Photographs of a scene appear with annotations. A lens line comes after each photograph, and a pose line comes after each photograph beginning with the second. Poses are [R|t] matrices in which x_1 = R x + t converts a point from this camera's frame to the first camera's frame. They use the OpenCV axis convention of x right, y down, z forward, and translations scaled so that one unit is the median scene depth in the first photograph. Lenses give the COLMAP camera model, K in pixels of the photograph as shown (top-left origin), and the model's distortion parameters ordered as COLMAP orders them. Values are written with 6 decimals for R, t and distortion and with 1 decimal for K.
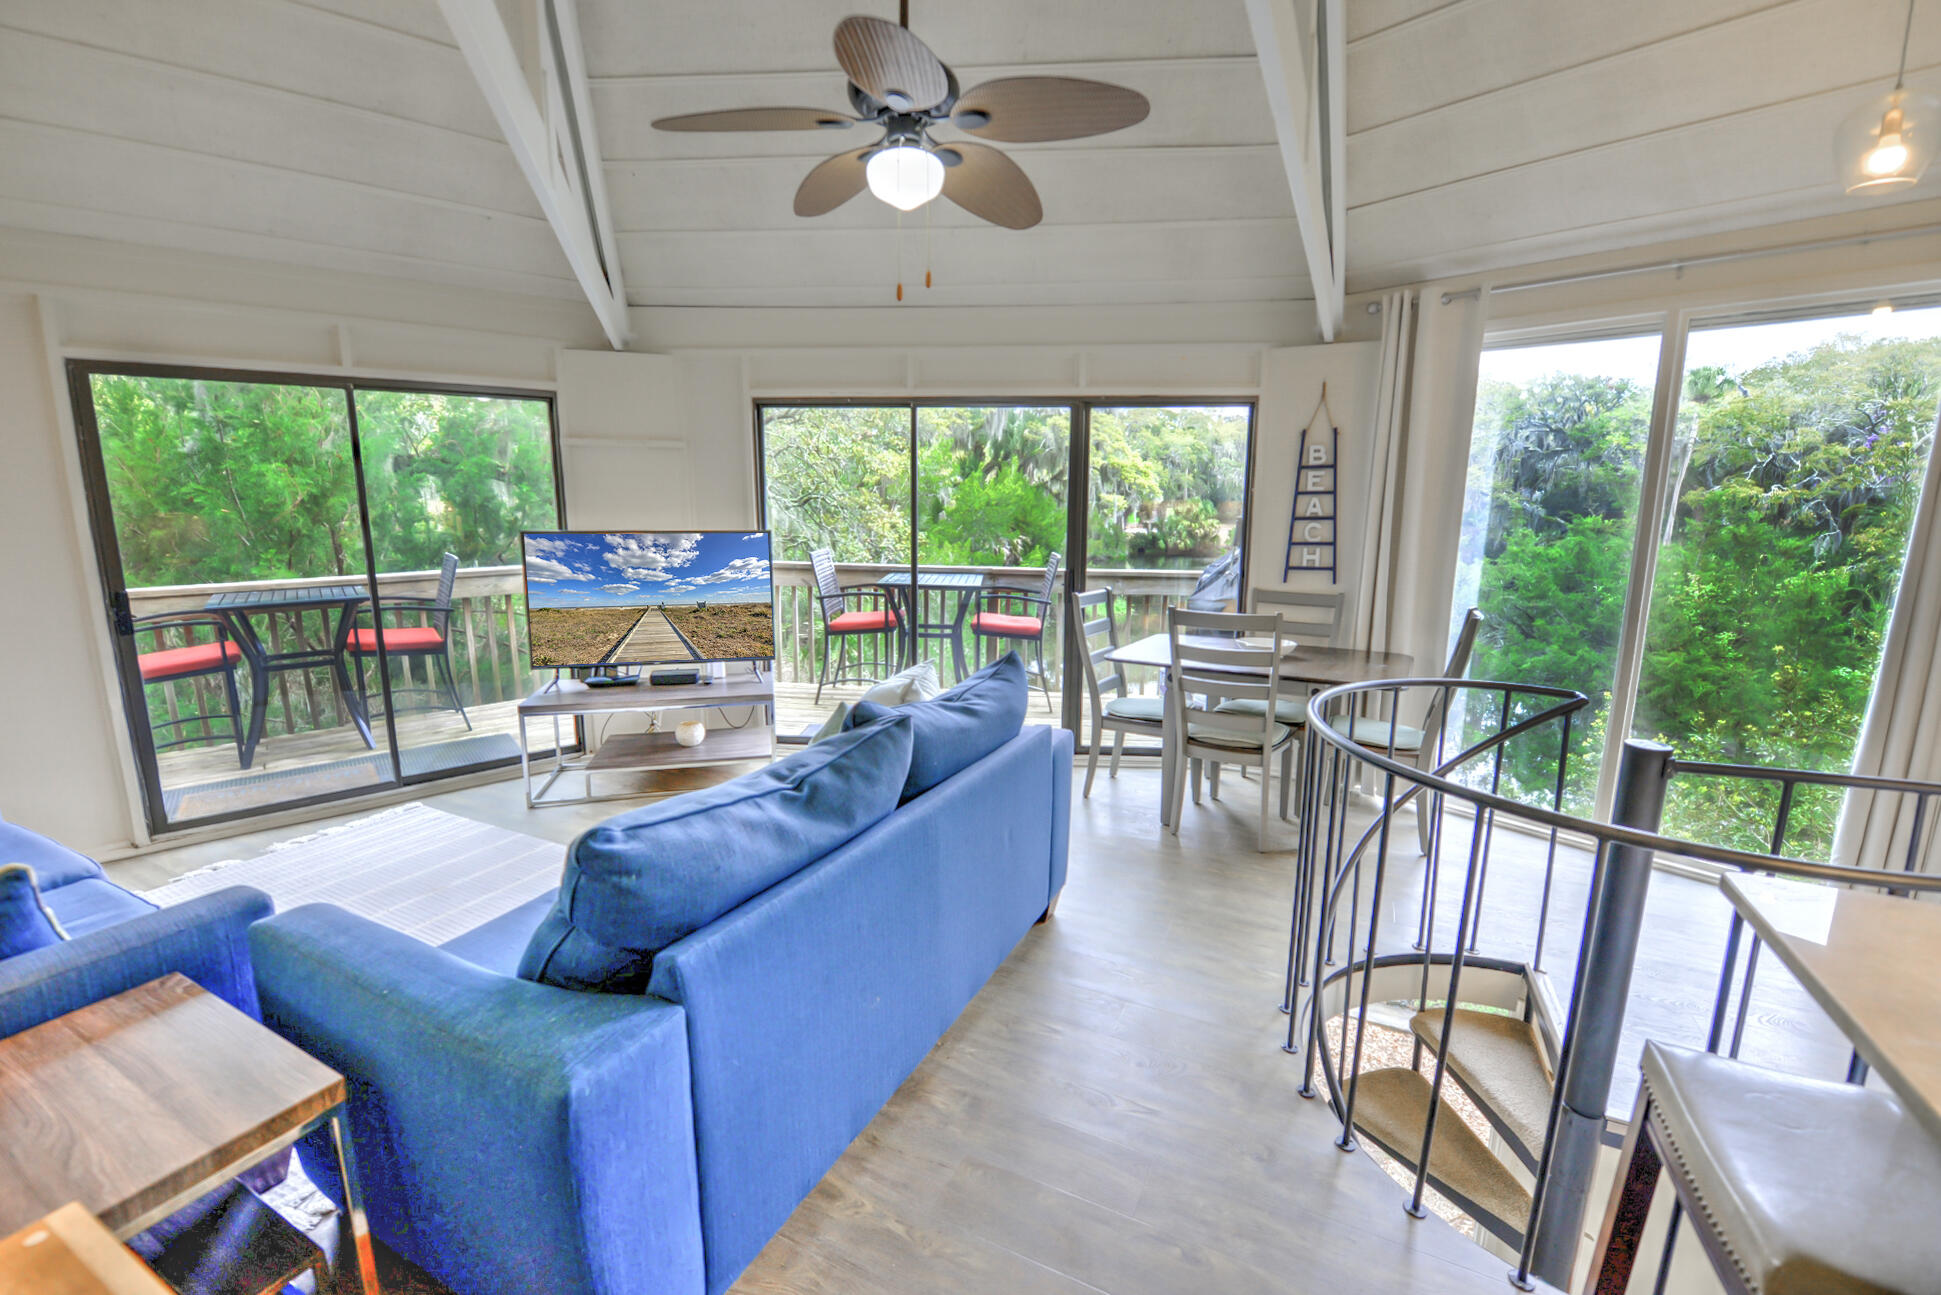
lens RADIAL K [[792.8, 0, 962.9], [0, 792.8, 642.1], [0, 0, 1]] dist [-0.017262, -0.002098]
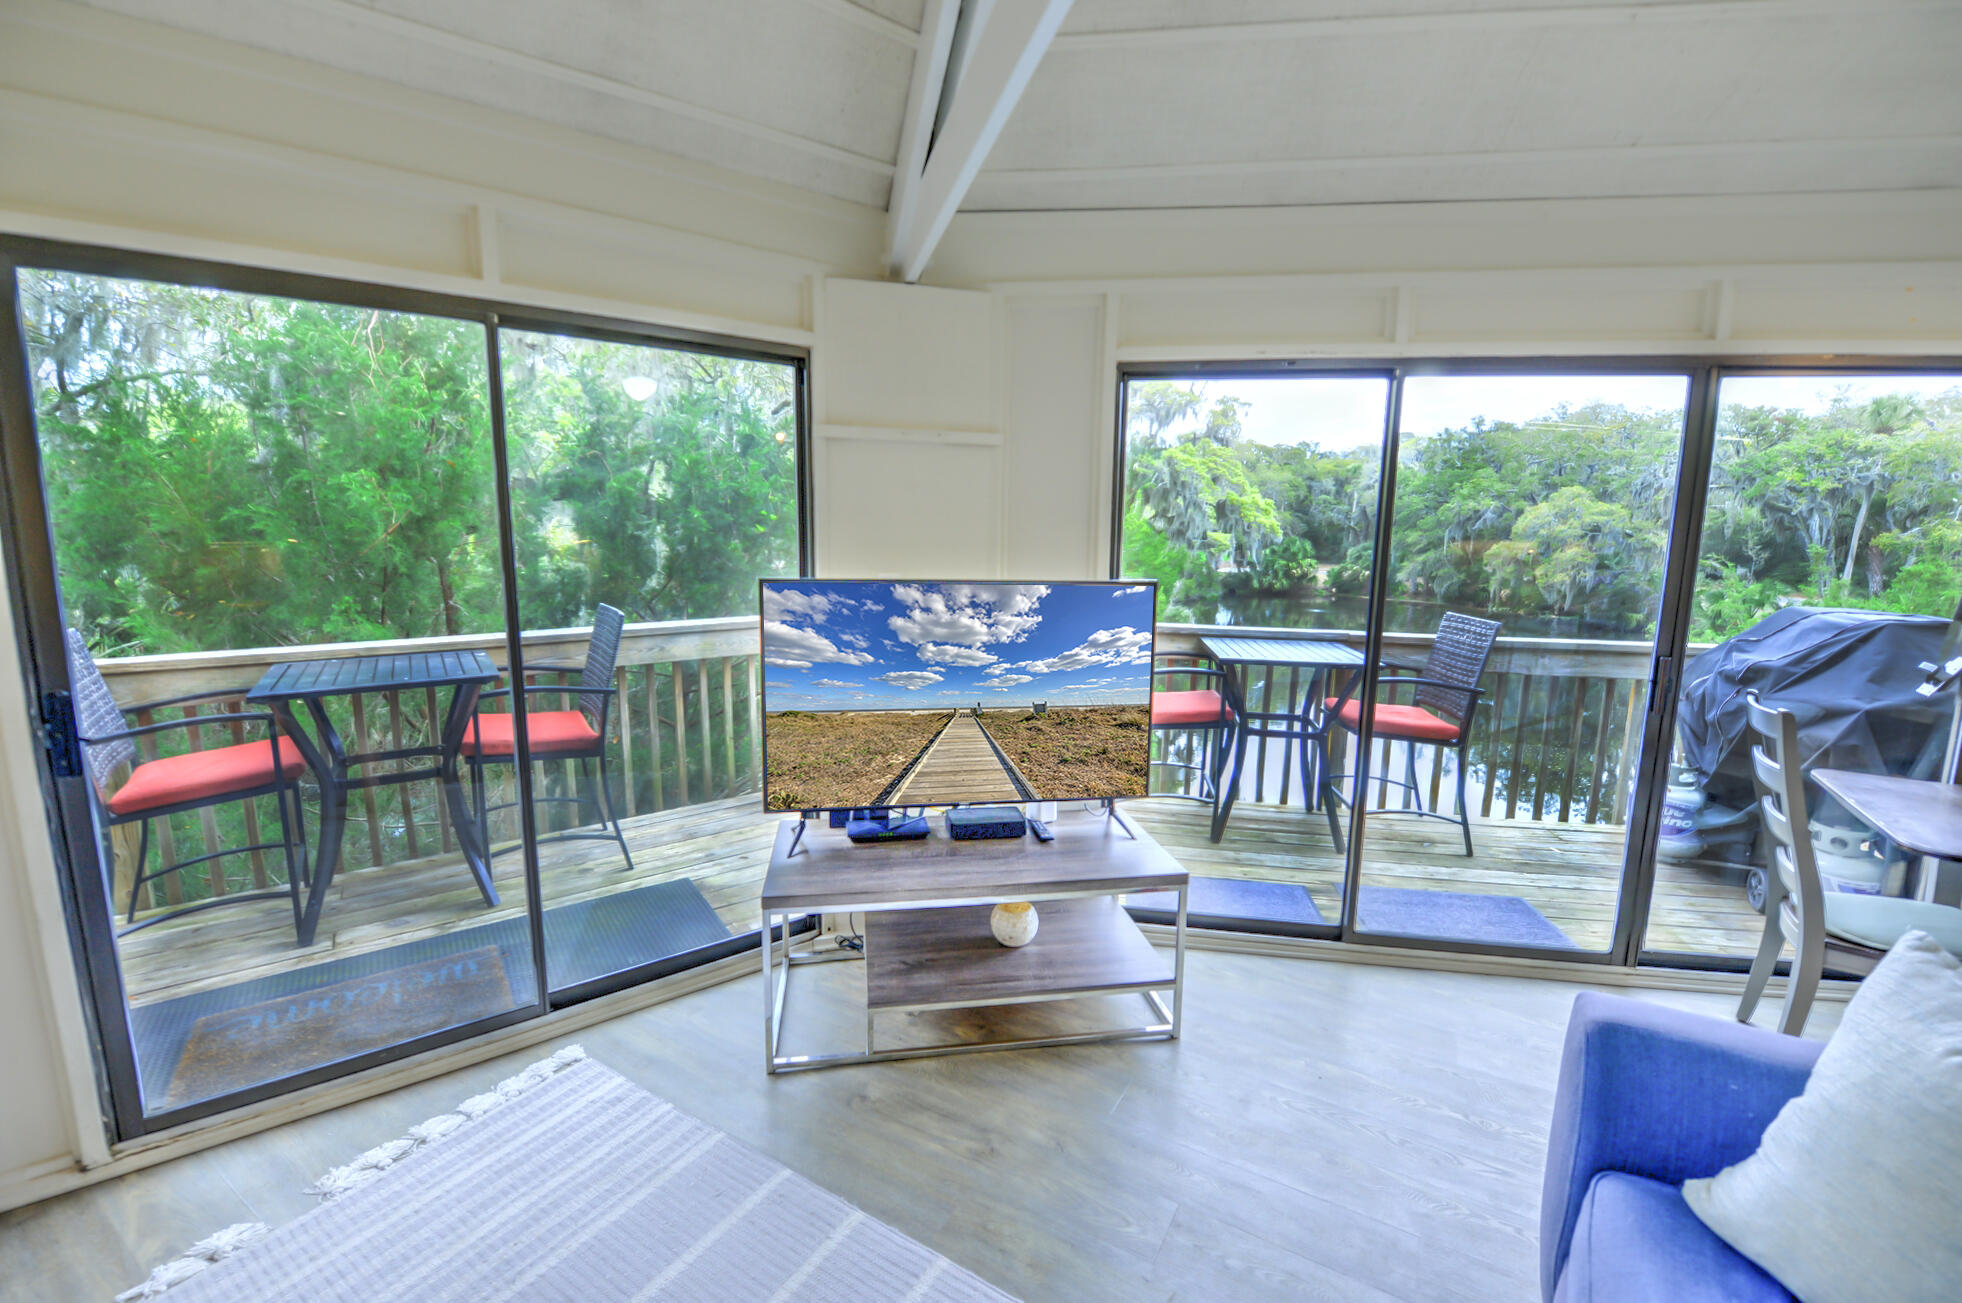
lens RADIAL K [[808.8, 0, 967.7], [0, 808.8, 656.3], [0, 0, 1]] dist [-0.016709, -0.001726]
pose [[0.995676, 0.021509, -0.090366, -0.333624], [-0.024235, 0.999280, -0.029183, -0.066451], [0.089673, 0.031247, 0.995481, 0.400978]]
